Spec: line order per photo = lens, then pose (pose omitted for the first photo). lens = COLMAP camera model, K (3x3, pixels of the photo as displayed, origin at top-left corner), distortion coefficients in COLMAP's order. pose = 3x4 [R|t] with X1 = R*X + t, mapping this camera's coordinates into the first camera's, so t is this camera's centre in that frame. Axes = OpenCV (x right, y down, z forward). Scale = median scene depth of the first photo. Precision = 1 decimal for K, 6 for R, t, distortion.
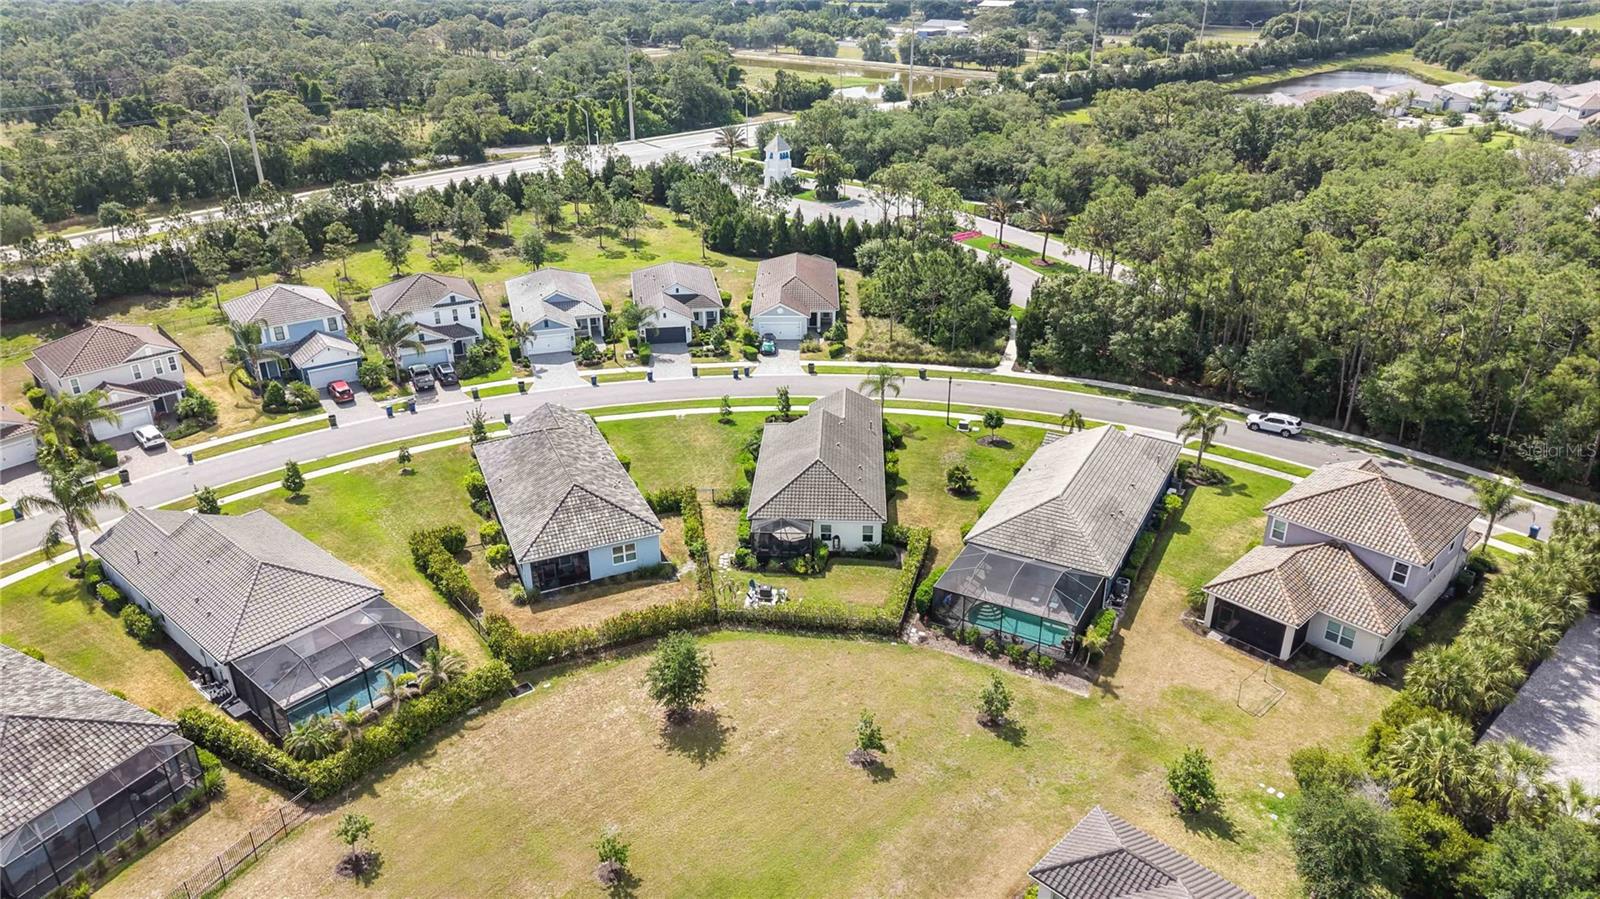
lens RADIAL K [[1066.6, 0, 797.6], [0, 1066.6, 455.6], [0, 0, 1]] dist [0.019409, -0.018529]
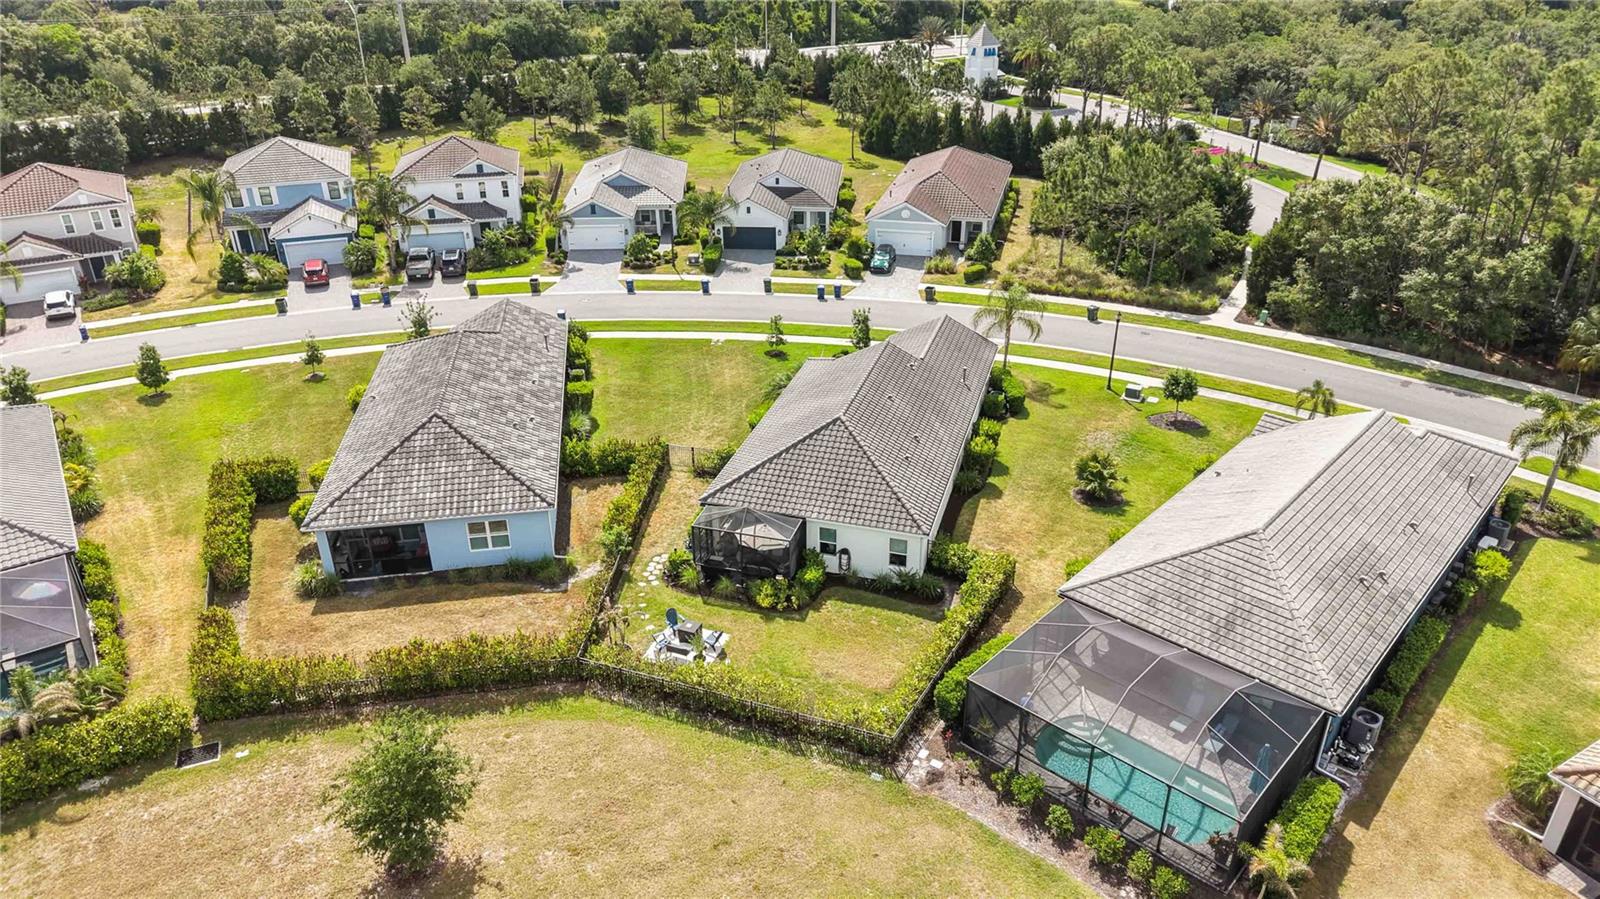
lens RADIAL K [[1066.6, 0, 797.6], [0, 1066.6, 455.6], [0, 0, 1]] dist [0.019409, -0.018529]
pose [[0.970844, 0.110961, -0.212484, 0.095018], [-0.103371, 0.993554, 0.046536, 0.000027], [0.216278, -0.023214, 0.976056, 0.313139]]
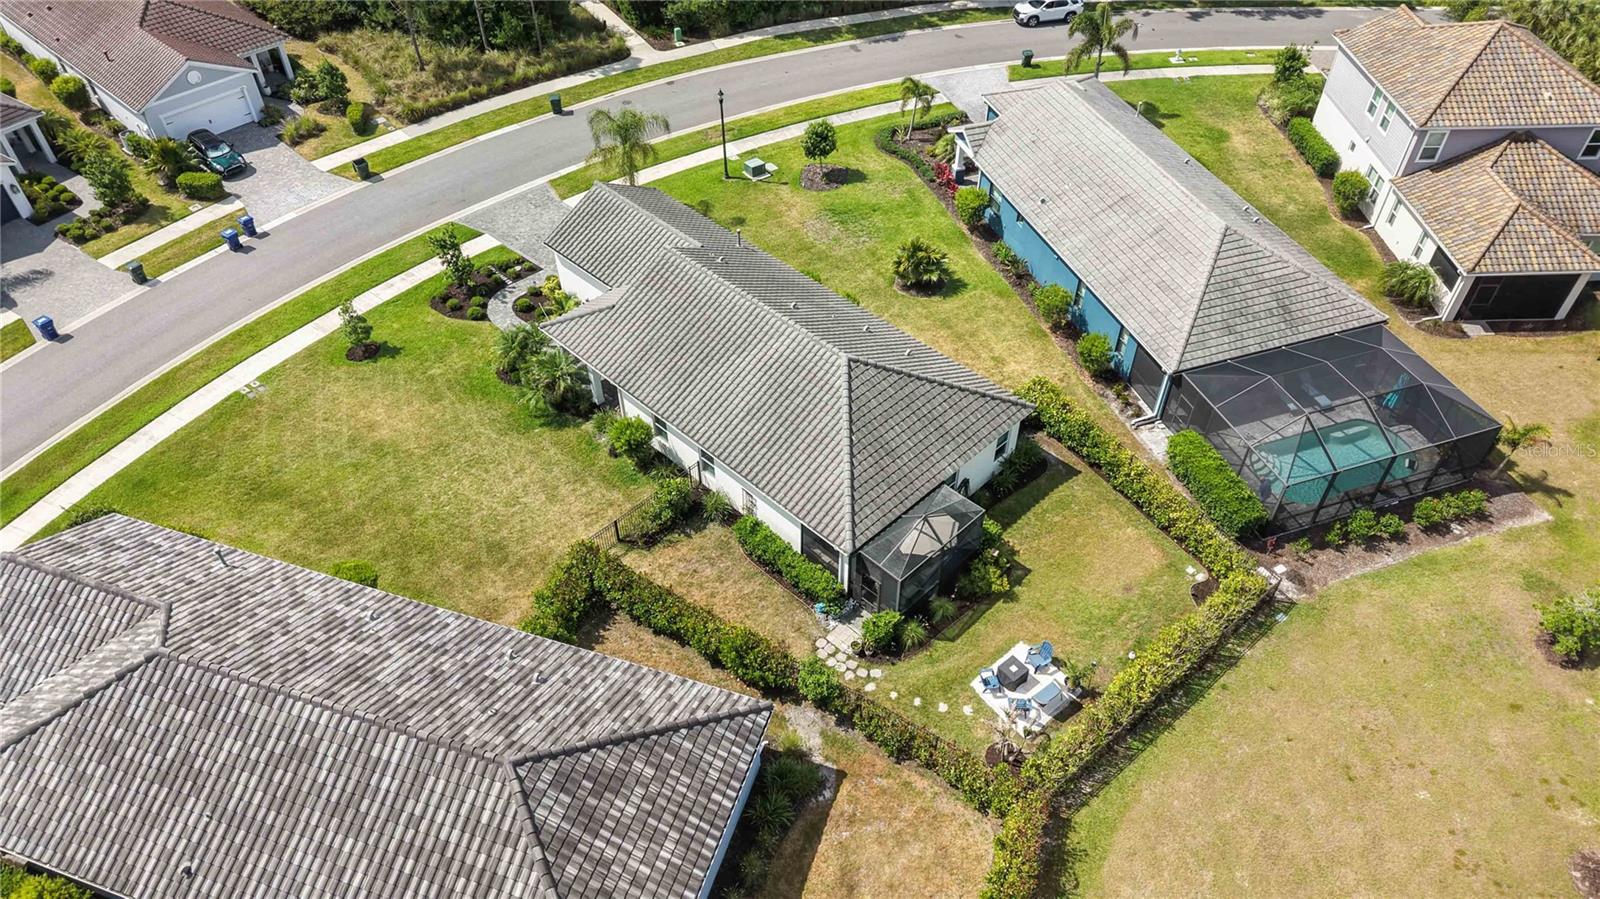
lens RADIAL K [[1066.6, 0, 797.6], [0, 1066.6, 455.6], [0, 0, 1]] dist [0.019409, -0.018529]
pose [[0.670908, -0.514695, 0.533827, -0.201065], [0.313786, 0.849312, 0.424509, -0.124811], [-0.671878, -0.117299, 0.731314, 0.503587]]
